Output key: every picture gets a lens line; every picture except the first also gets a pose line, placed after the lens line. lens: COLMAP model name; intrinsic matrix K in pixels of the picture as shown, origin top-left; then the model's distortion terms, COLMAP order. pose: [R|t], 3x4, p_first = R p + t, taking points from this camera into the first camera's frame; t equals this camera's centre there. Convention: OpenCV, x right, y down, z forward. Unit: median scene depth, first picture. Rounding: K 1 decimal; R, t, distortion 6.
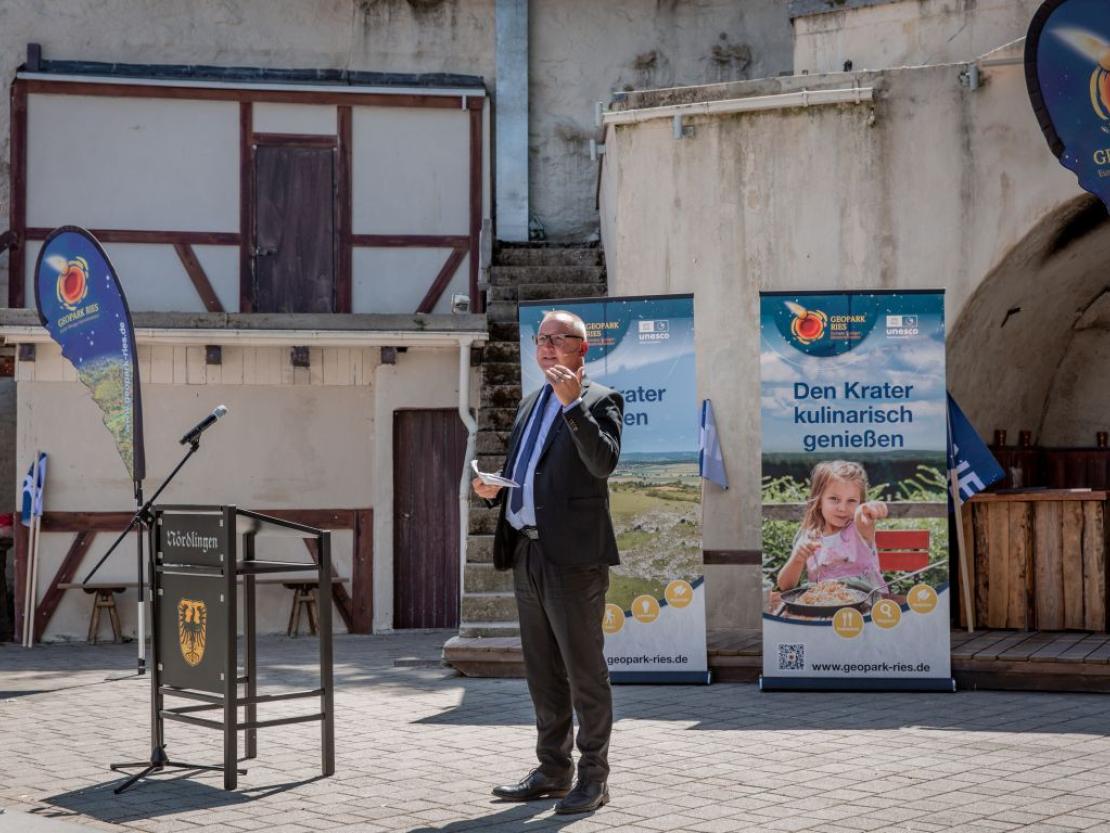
lens RADIAL K [[1790.5, 0, 558.1], [0, 1790.5, 418.1], [0, 0, 1]] dist [0.016726, -0.046336]
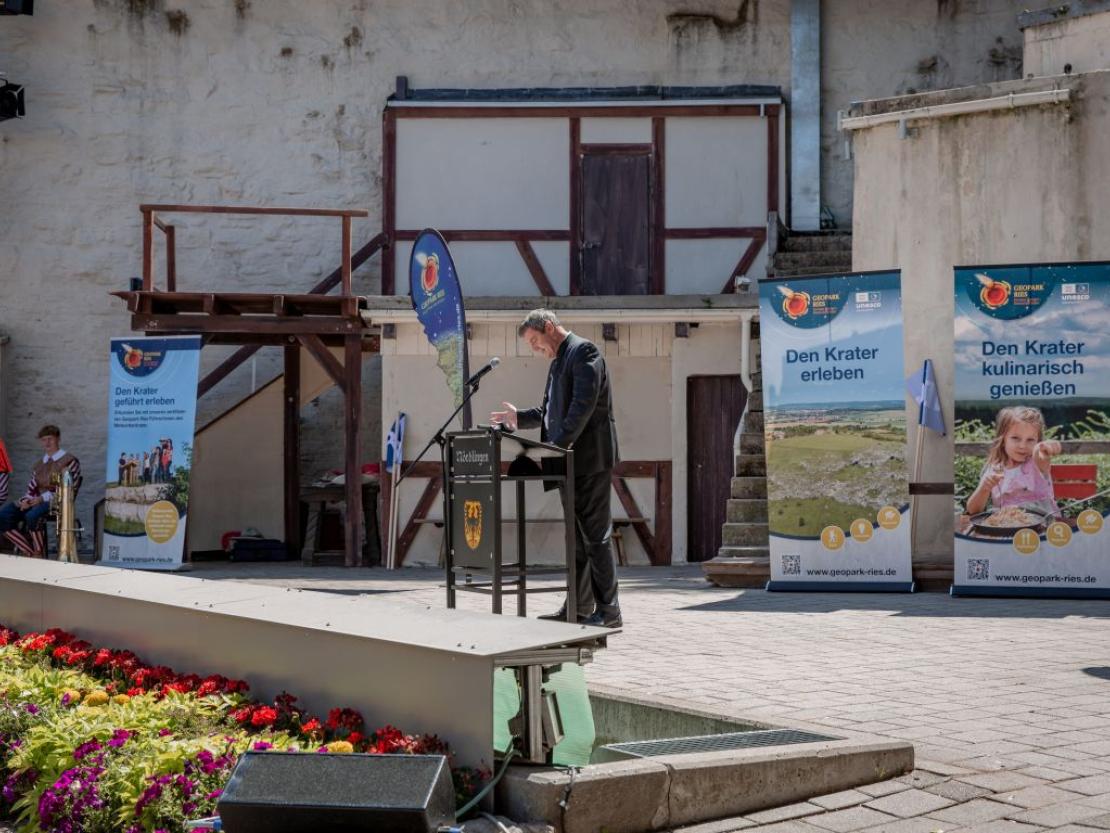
lens RADIAL K [[1748.3, 0, 560.8], [0, 1748.3, 450.1], [0, 0, 1]] dist [-0.012261, 0.056273]
pose [[0.975925, 0.000504, -0.218104, 0.098348], [0.004576, 0.999730, 0.022784, 0.021912], [0.218056, -0.023233, 0.975660, -0.180692]]
